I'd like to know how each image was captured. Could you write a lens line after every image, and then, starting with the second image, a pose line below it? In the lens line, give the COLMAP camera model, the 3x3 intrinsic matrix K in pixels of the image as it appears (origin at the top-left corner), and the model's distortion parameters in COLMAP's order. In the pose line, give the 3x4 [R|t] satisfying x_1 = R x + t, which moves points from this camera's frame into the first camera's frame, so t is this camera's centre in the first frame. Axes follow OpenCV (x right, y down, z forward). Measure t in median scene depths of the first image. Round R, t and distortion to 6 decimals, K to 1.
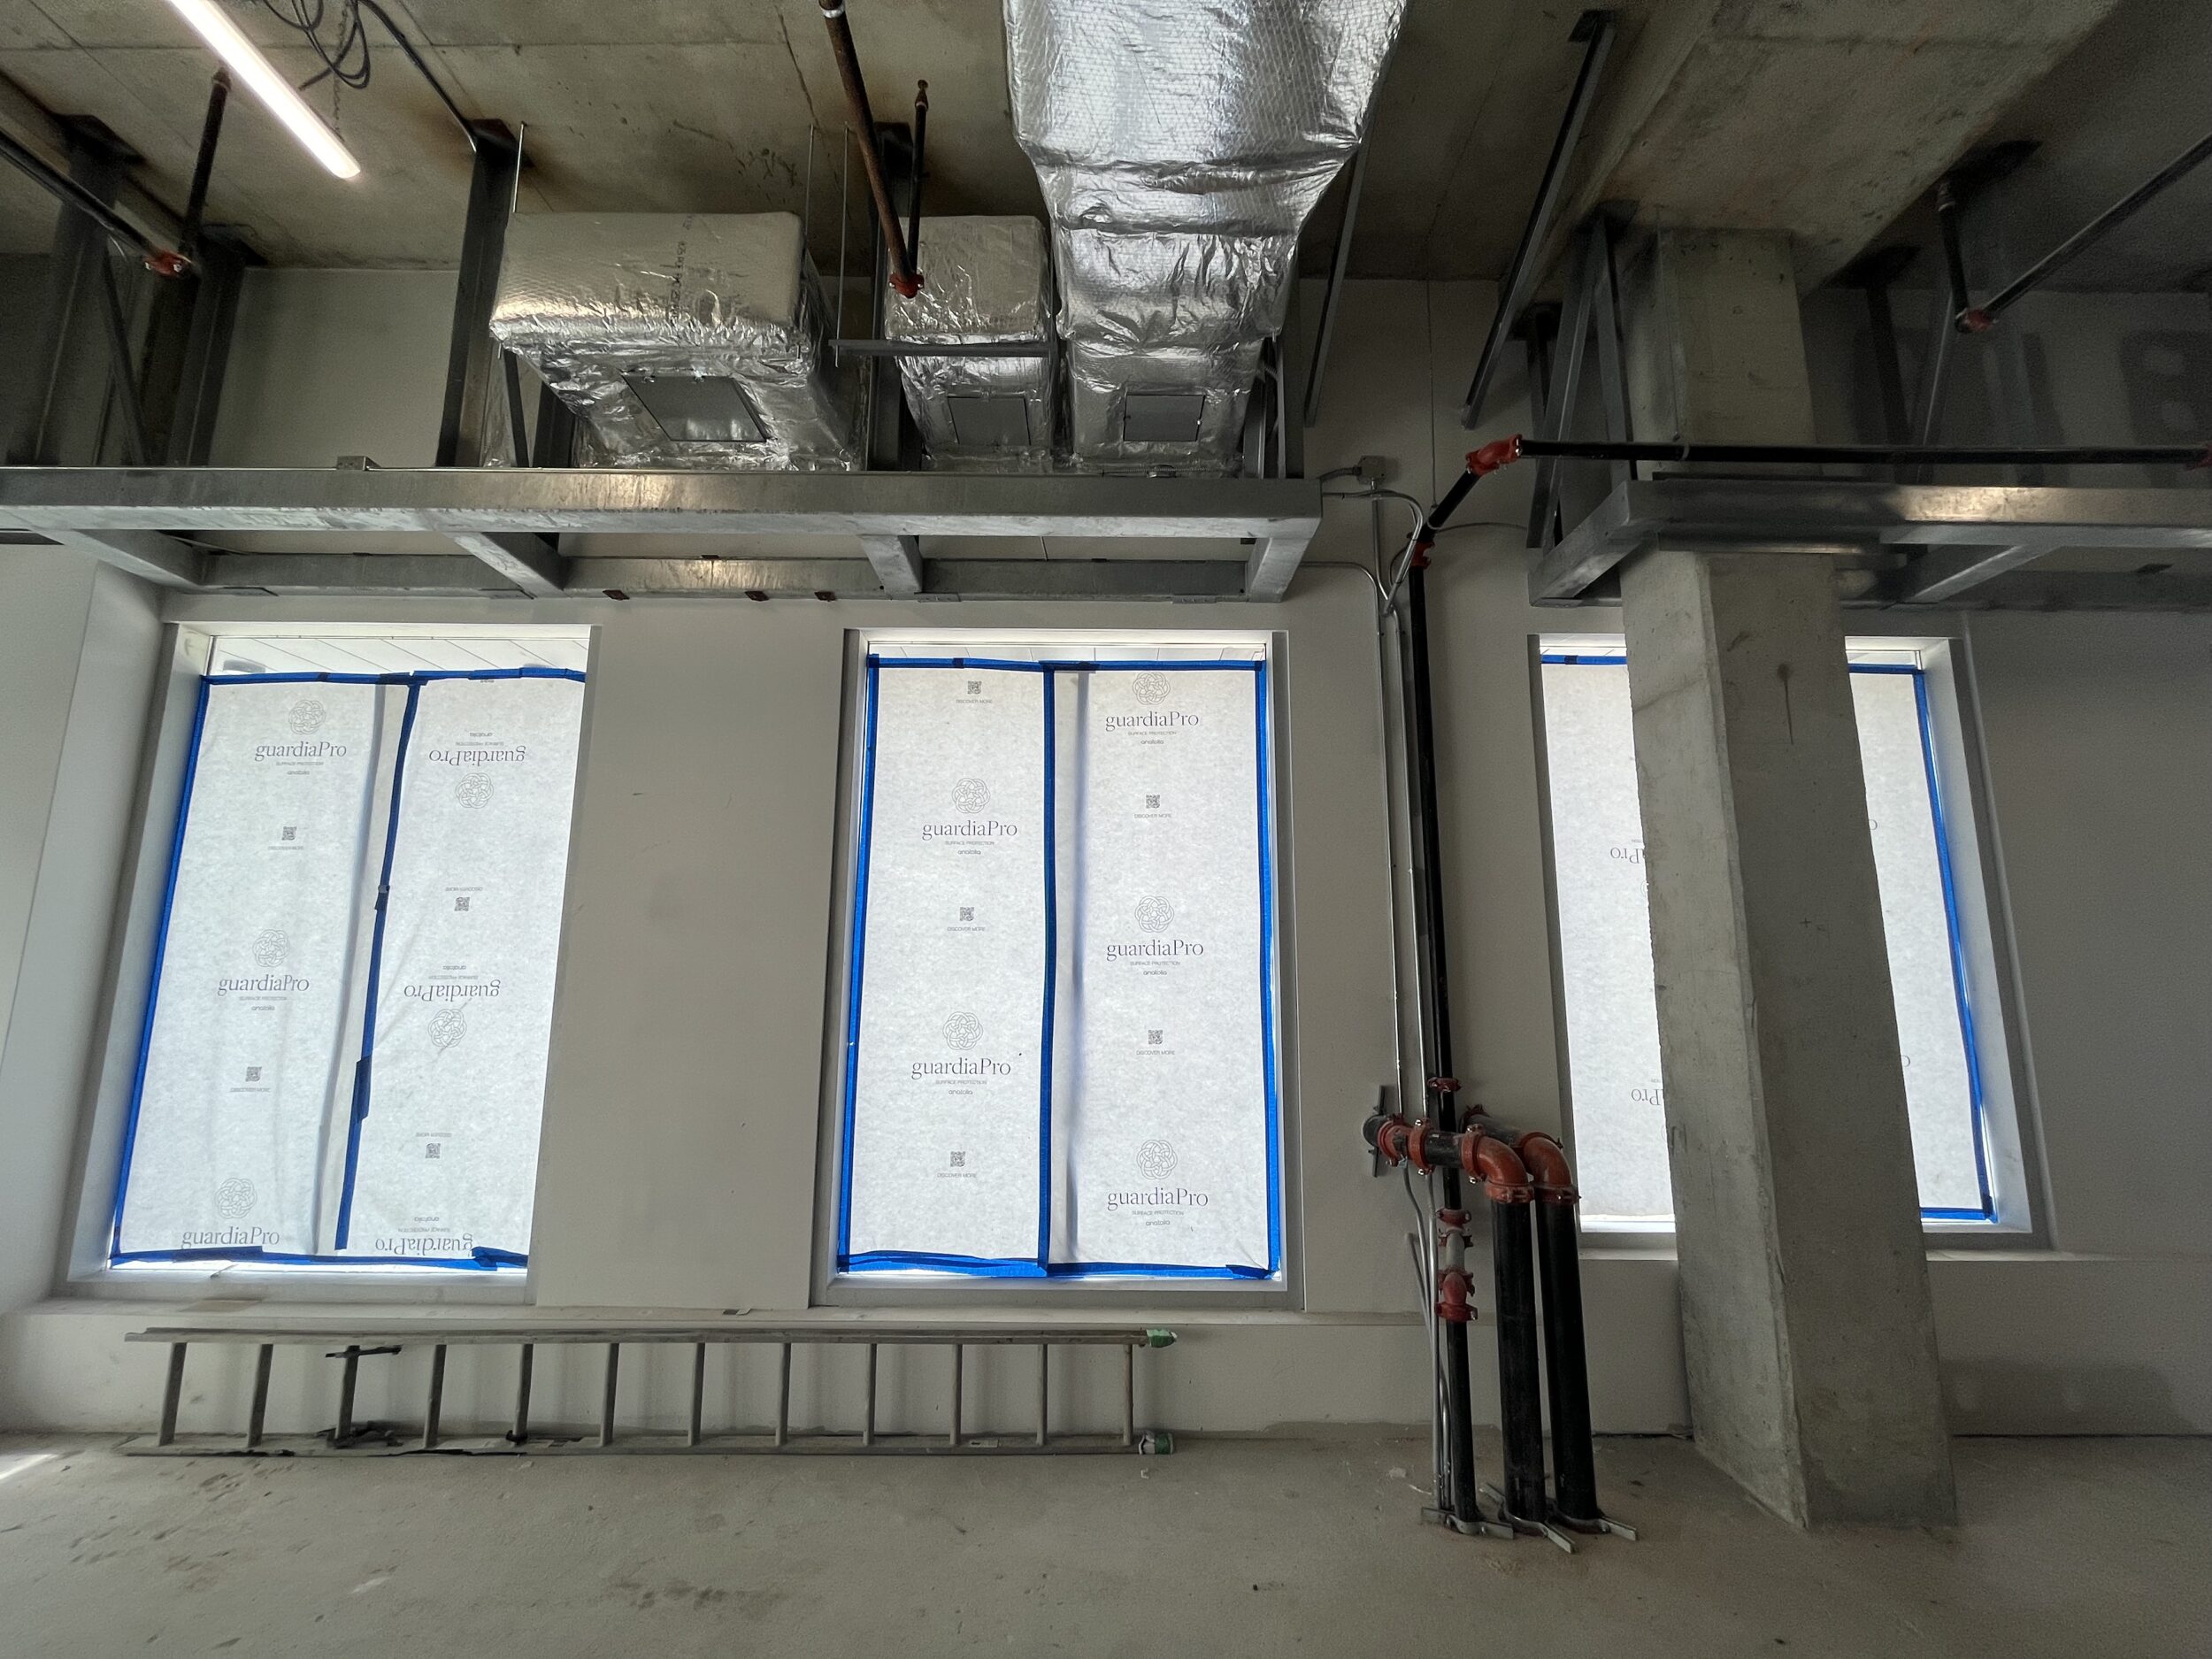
lens RADIAL K [[888.4, 0, 1103.9], [0, 888.4, 839.6], [0, 0, 1]] dist [-0.004137, -0.000359]
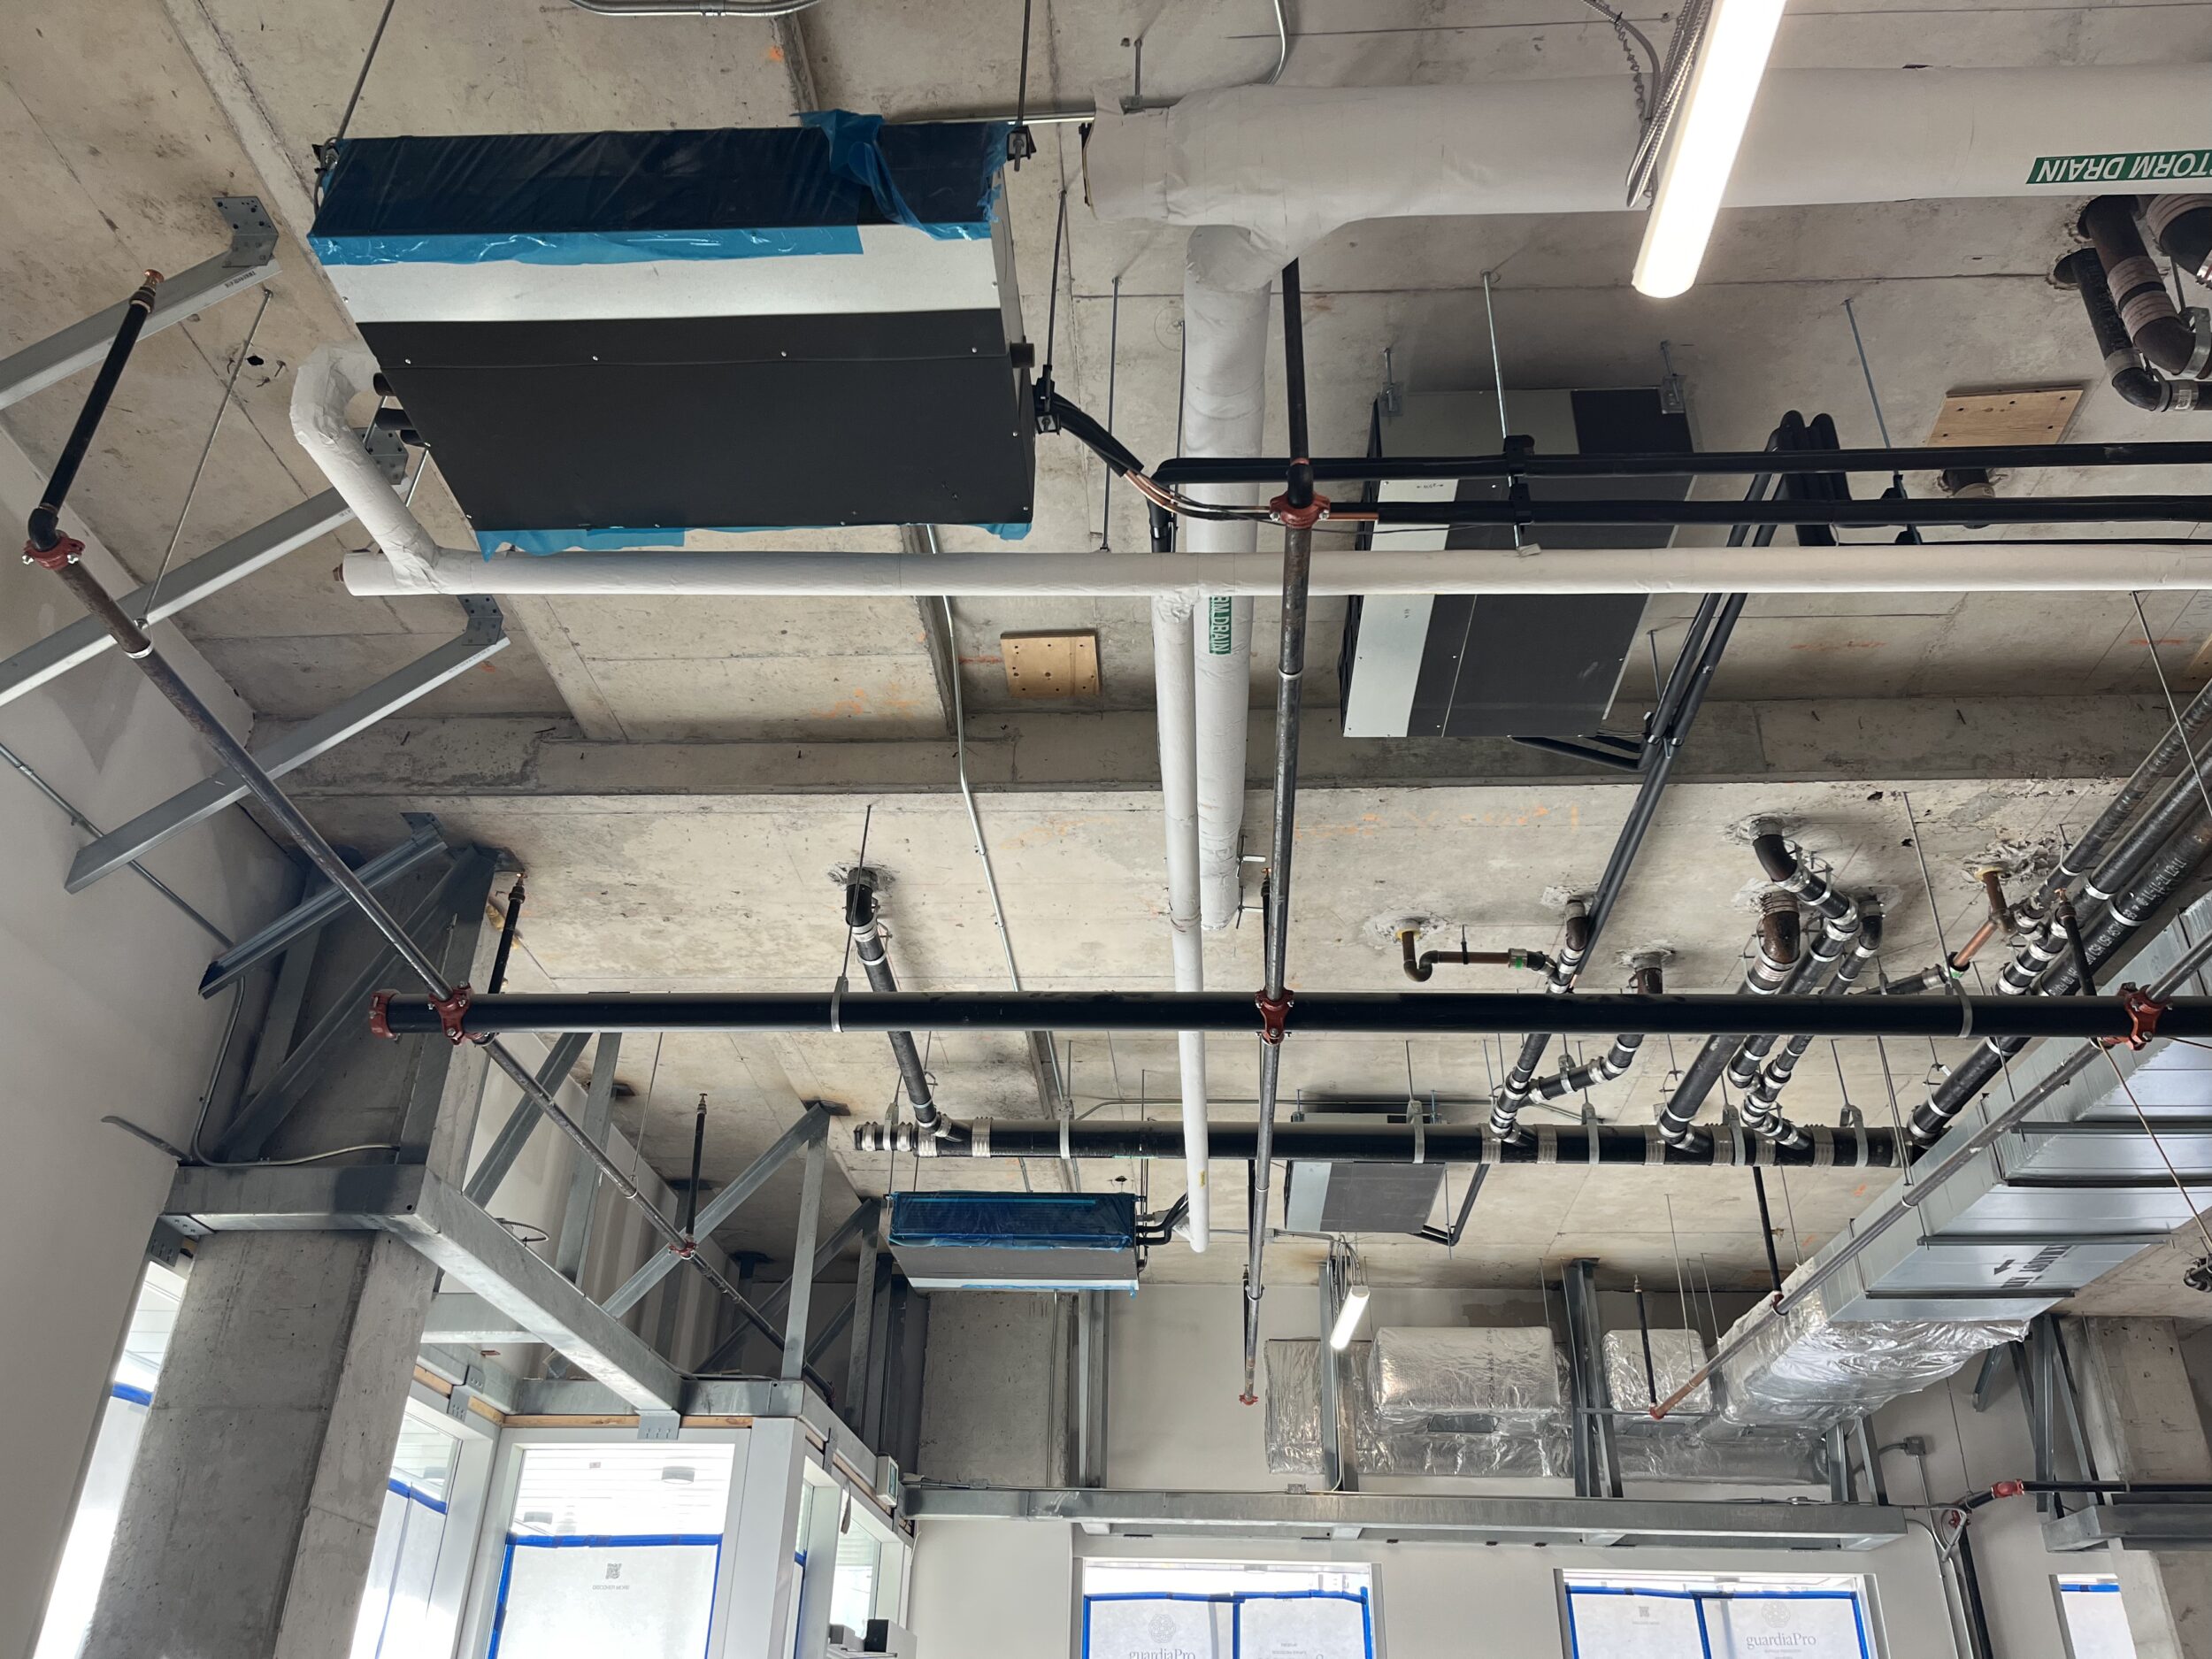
lens RADIAL K [[1672.2, 0, 1101.6], [0, 1672.2, 826.1], [0, 0, 1]] dist [0.076995, -0.112068]
pose [[0.997626, -0.019456, -0.066057, -0.856129], [-0.006389, 0.928968, -0.370106, -0.352651], [0.068566, 0.369649, 0.926638, -2.113034]]
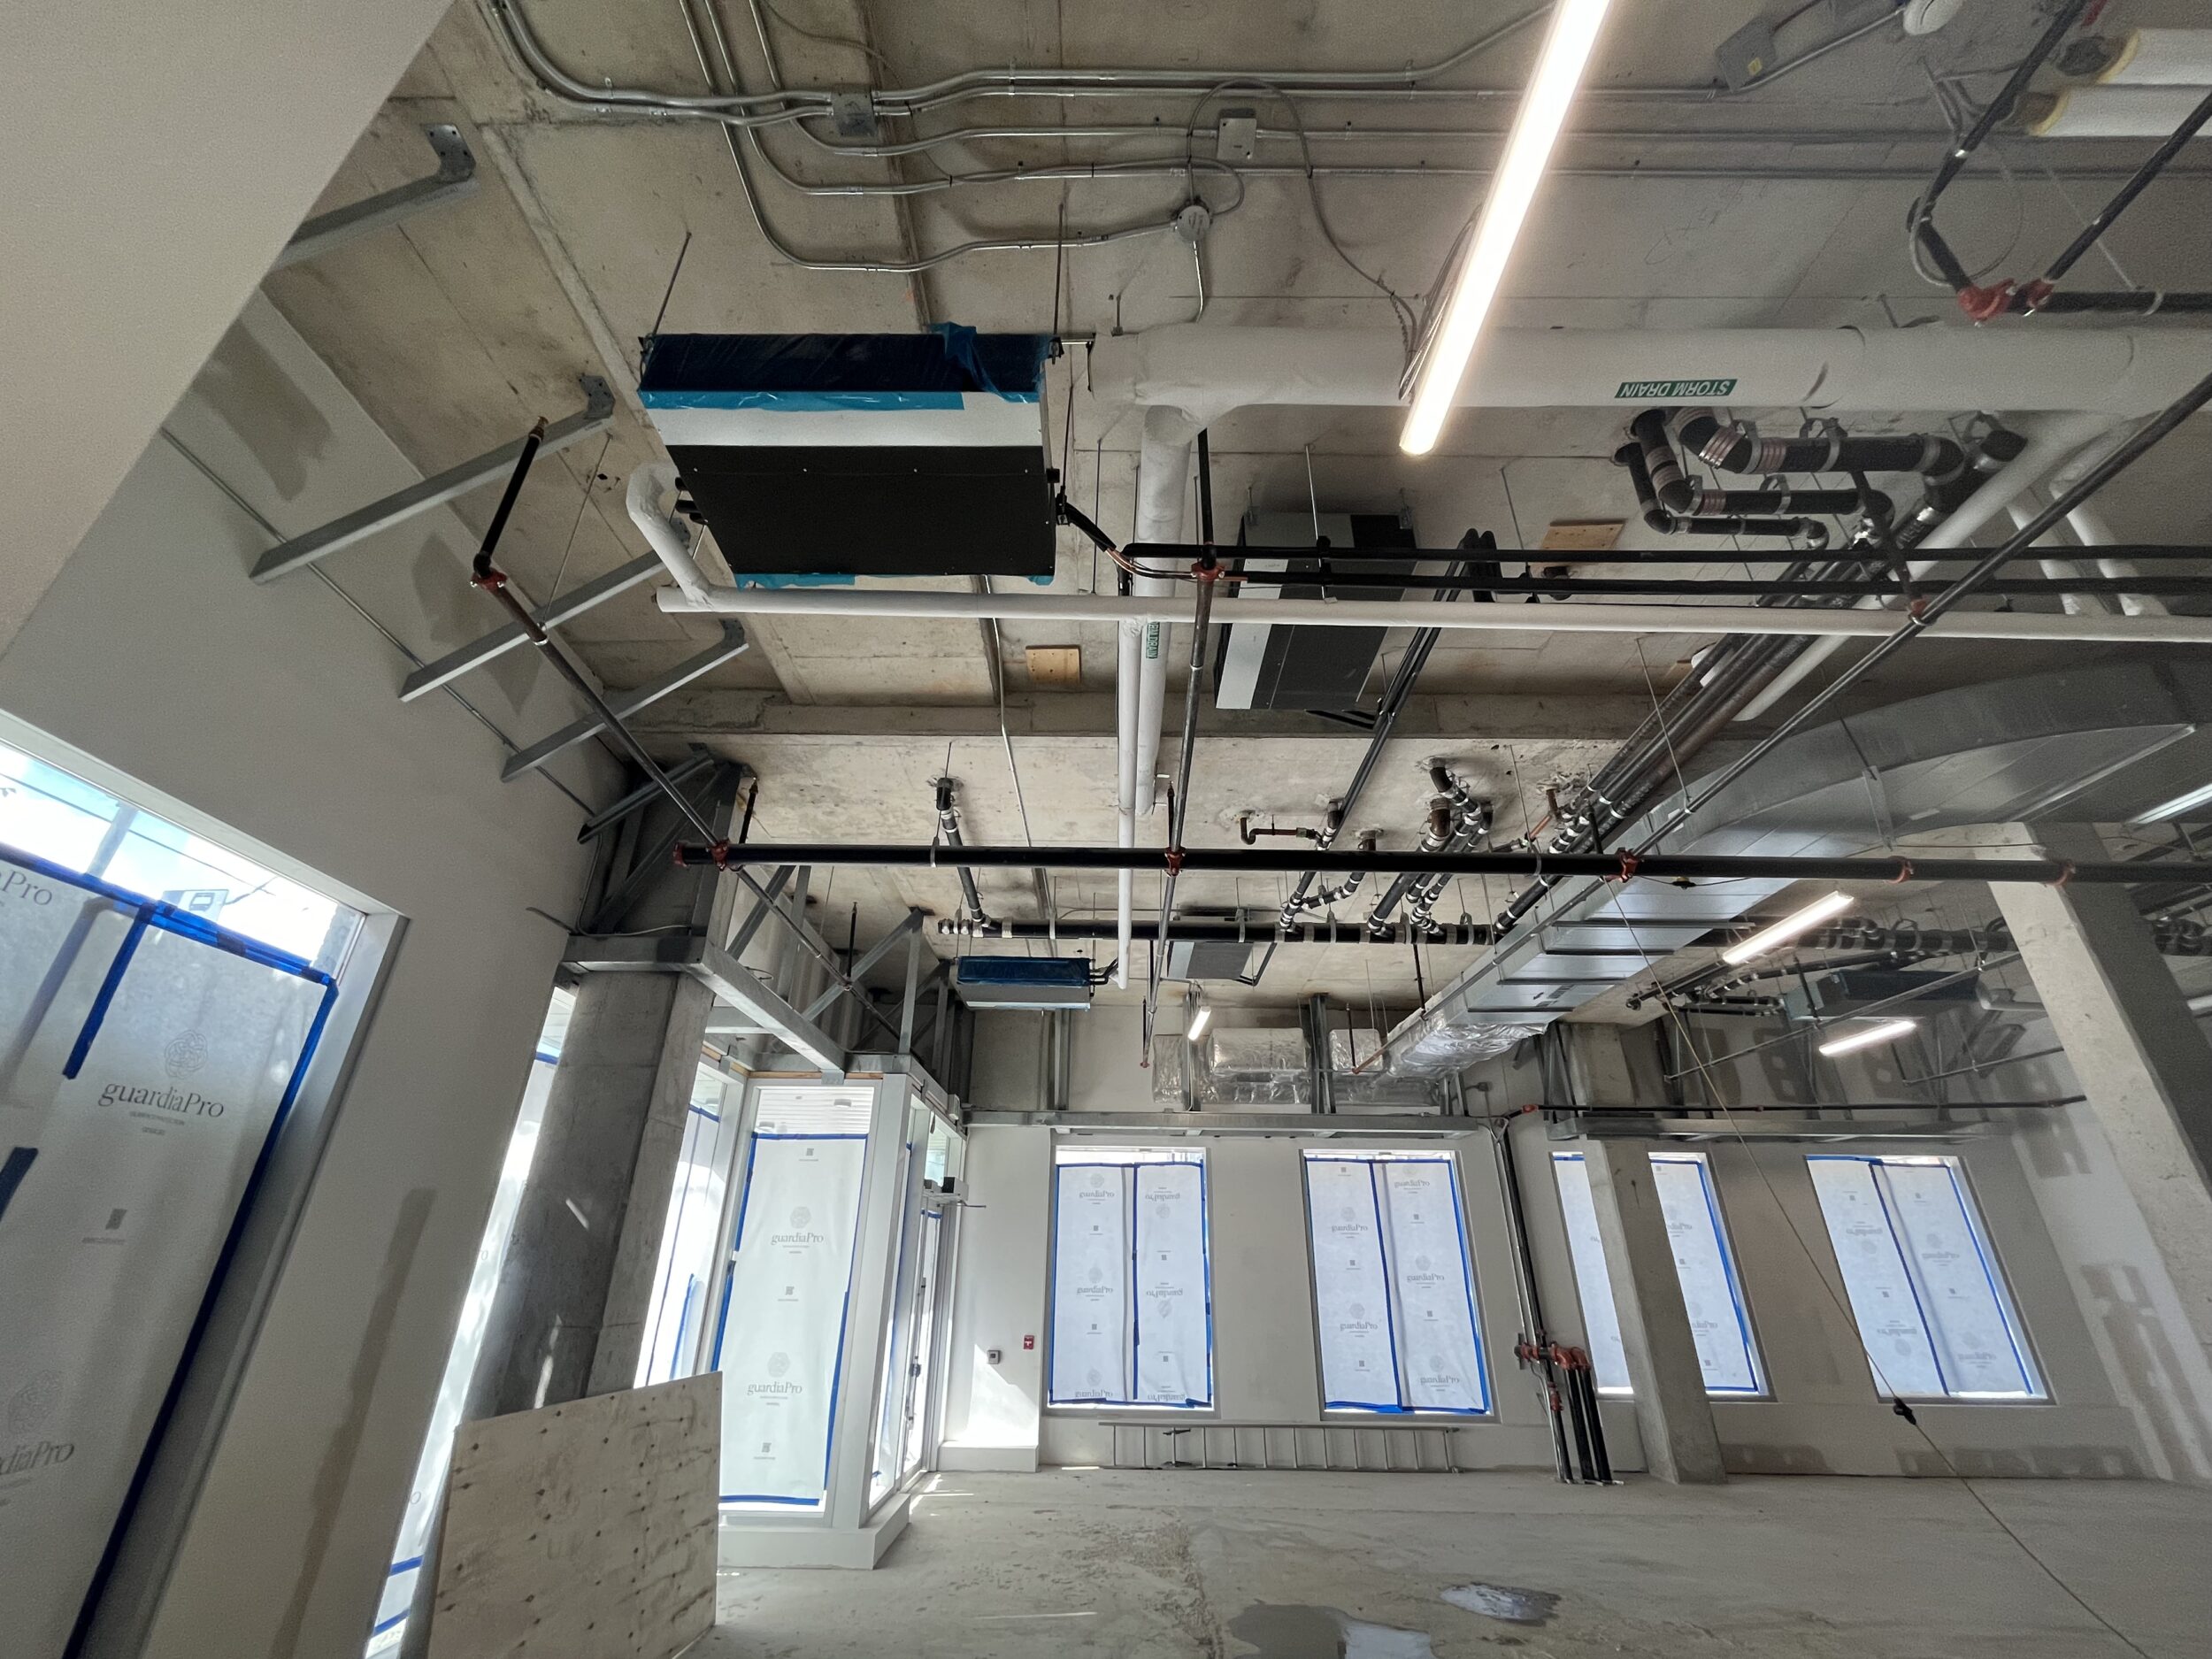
lens RADIAL K [[894.7, 0, 1100.2], [0, 894.7, 838.4], [0, 0, 1]] dist [-0.007809, -0.000011]
pose [[0.999803, -0.001652, -0.019770, -0.900171], [-0.004314, 0.954577, -0.297932, -0.348424], [0.019365, 0.297959, 0.954382, -2.059039]]
